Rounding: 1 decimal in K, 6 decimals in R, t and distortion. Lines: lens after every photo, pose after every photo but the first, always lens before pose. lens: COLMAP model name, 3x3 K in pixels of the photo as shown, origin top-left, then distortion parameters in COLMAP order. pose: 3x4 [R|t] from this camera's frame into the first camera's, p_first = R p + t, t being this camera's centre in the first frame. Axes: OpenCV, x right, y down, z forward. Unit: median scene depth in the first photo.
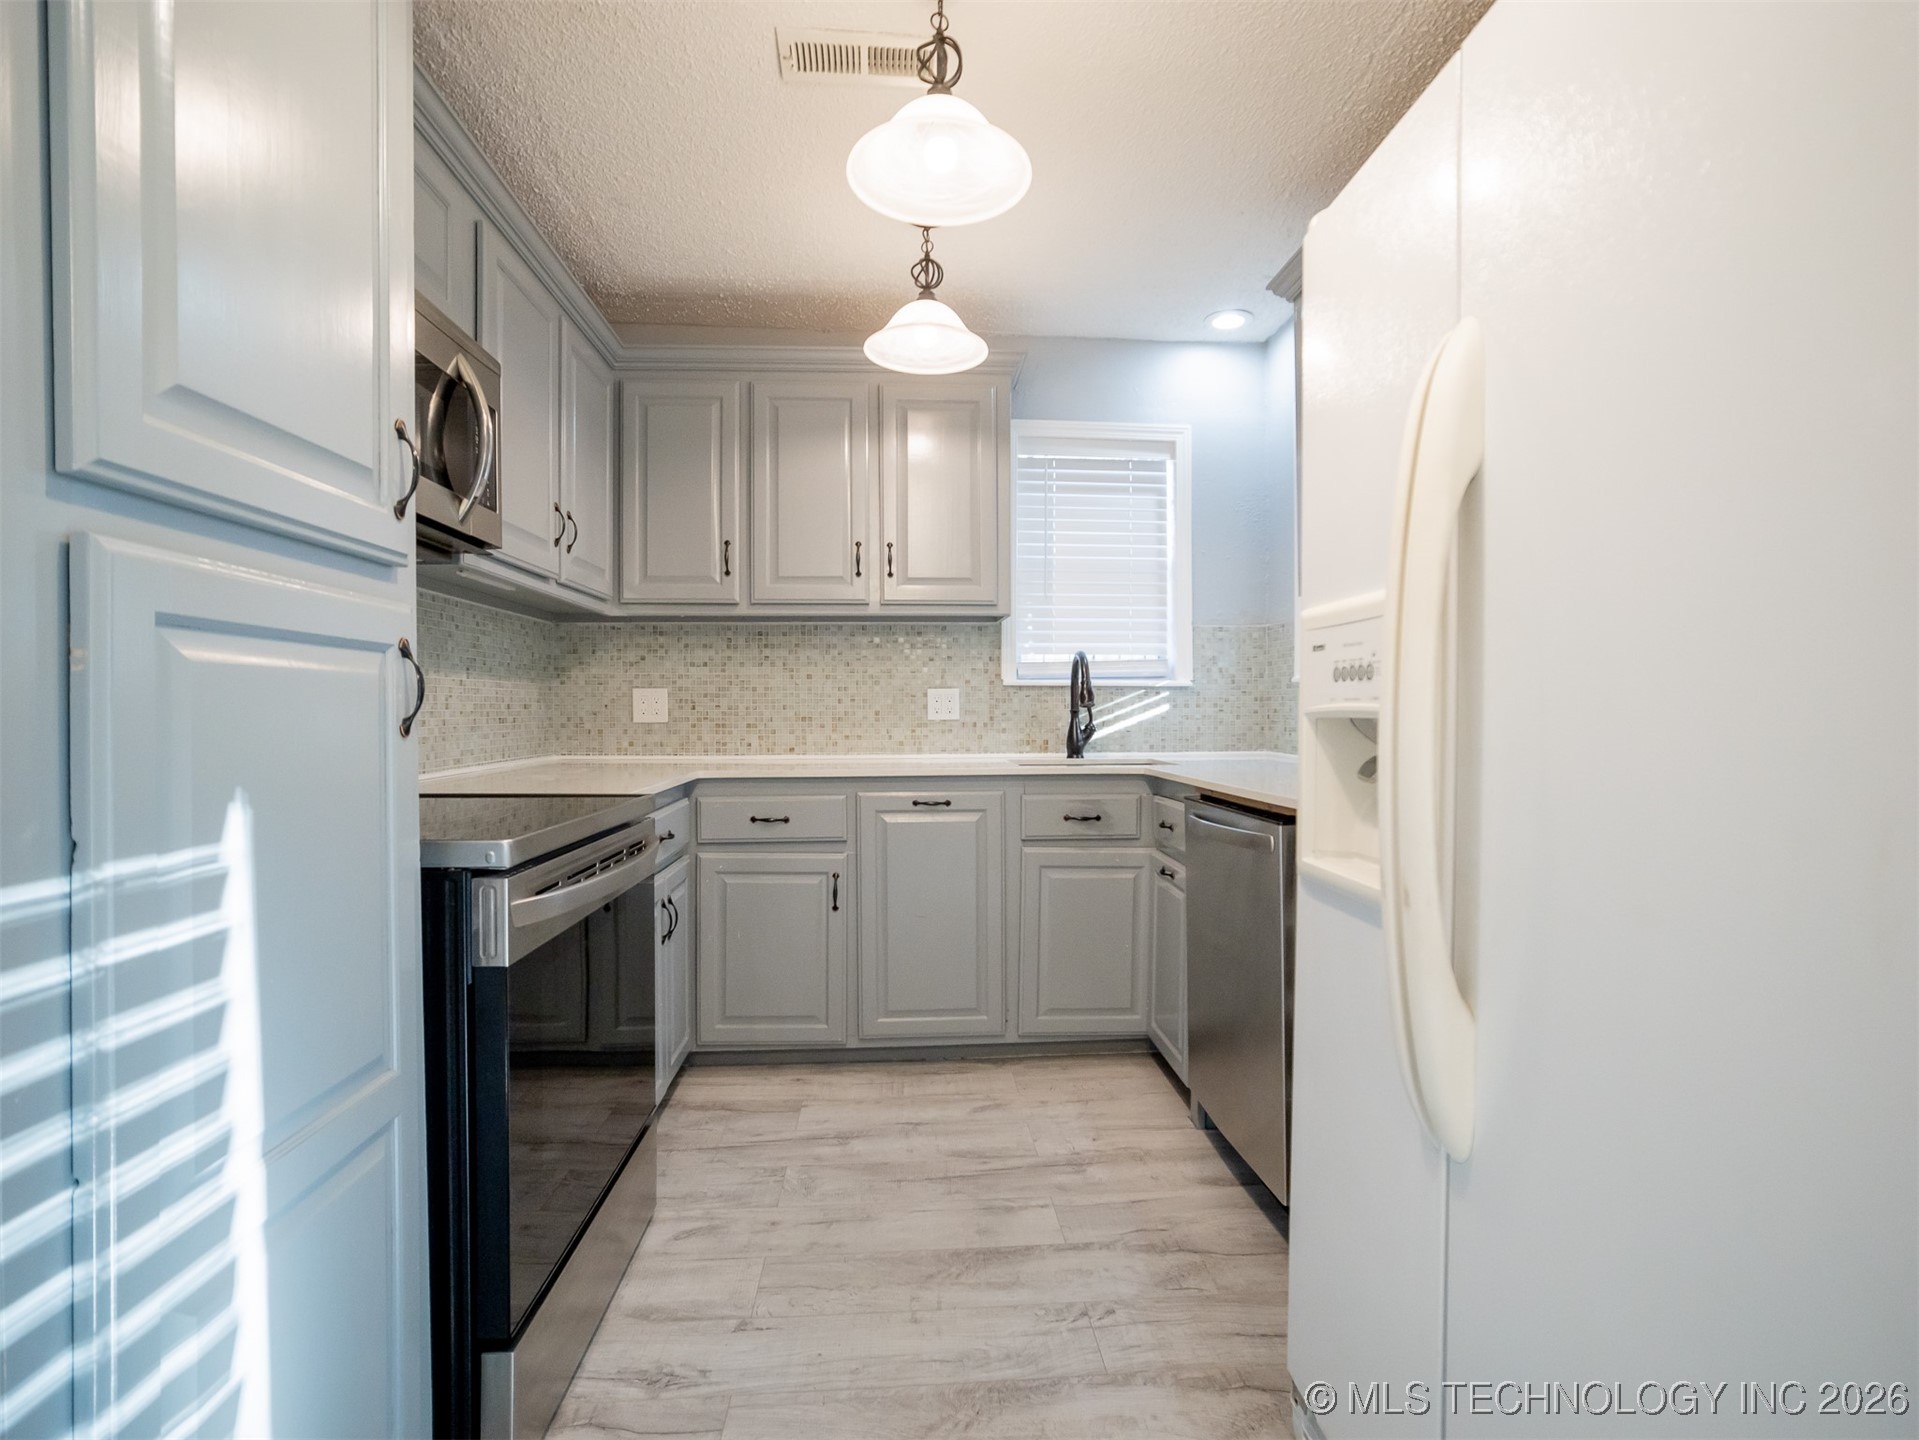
lens RADIAL K [[938.1, 0, 949.1], [0, 938.1, 717.8], [0, 0, 1]] dist [-0.044013, 0.024274]
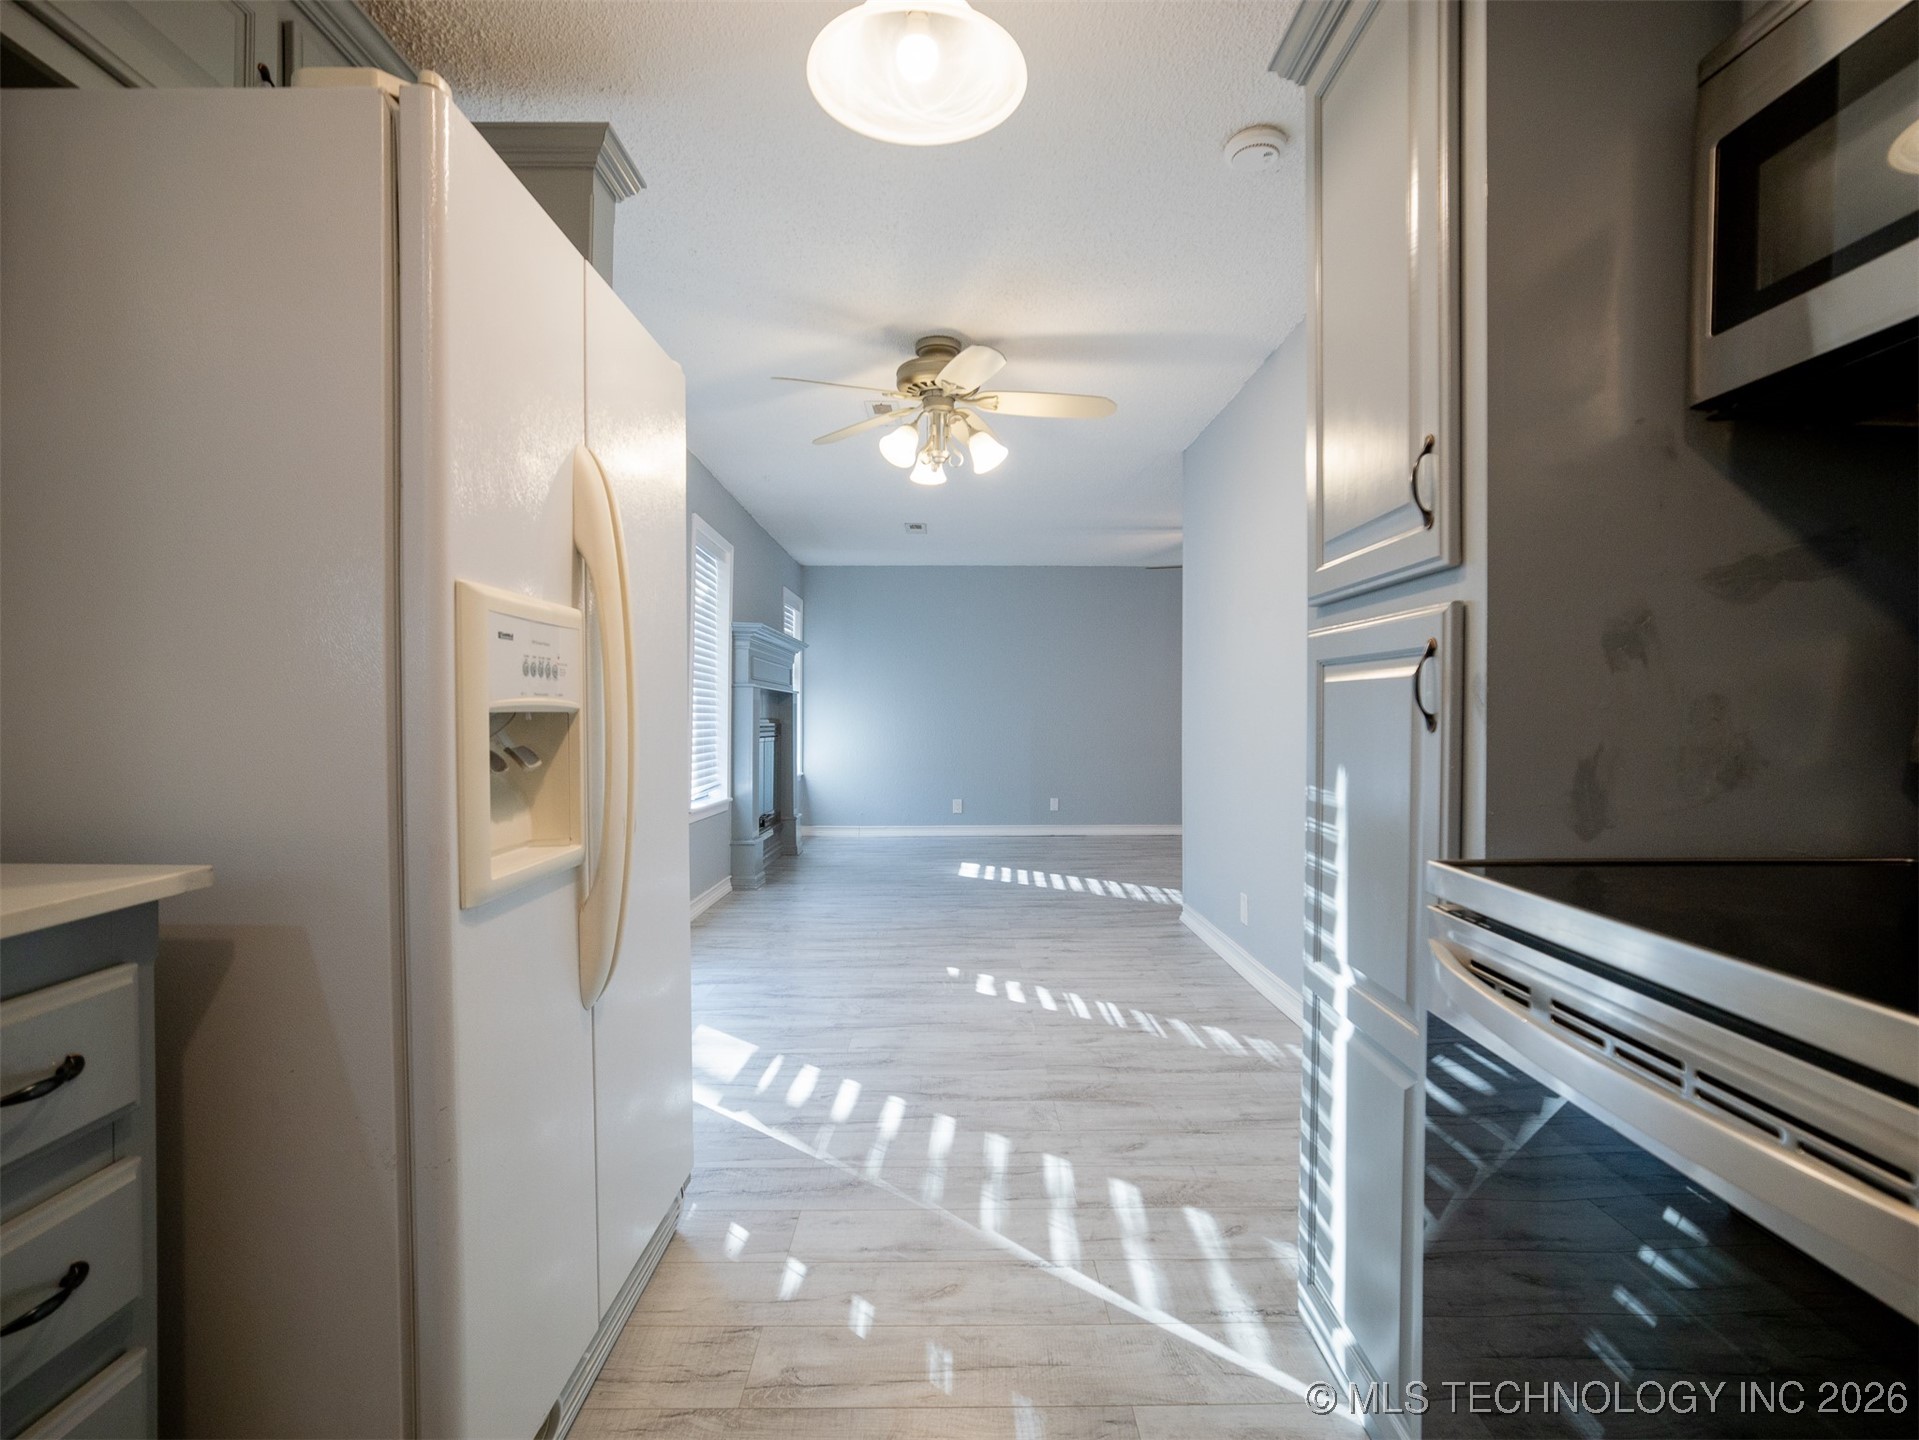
lens RADIAL K [[938.1, 0, 964.7], [0, 938.1, 720.4], [0, 0, 1]] dist [-0.044013, 0.024274]
pose [[-0.999296, -0.002624, 0.037431, -0.037696], [-0.001995, 0.999857, 0.016820, -0.003616], [-0.037469, 0.016733, -0.999158, 0.821256]]
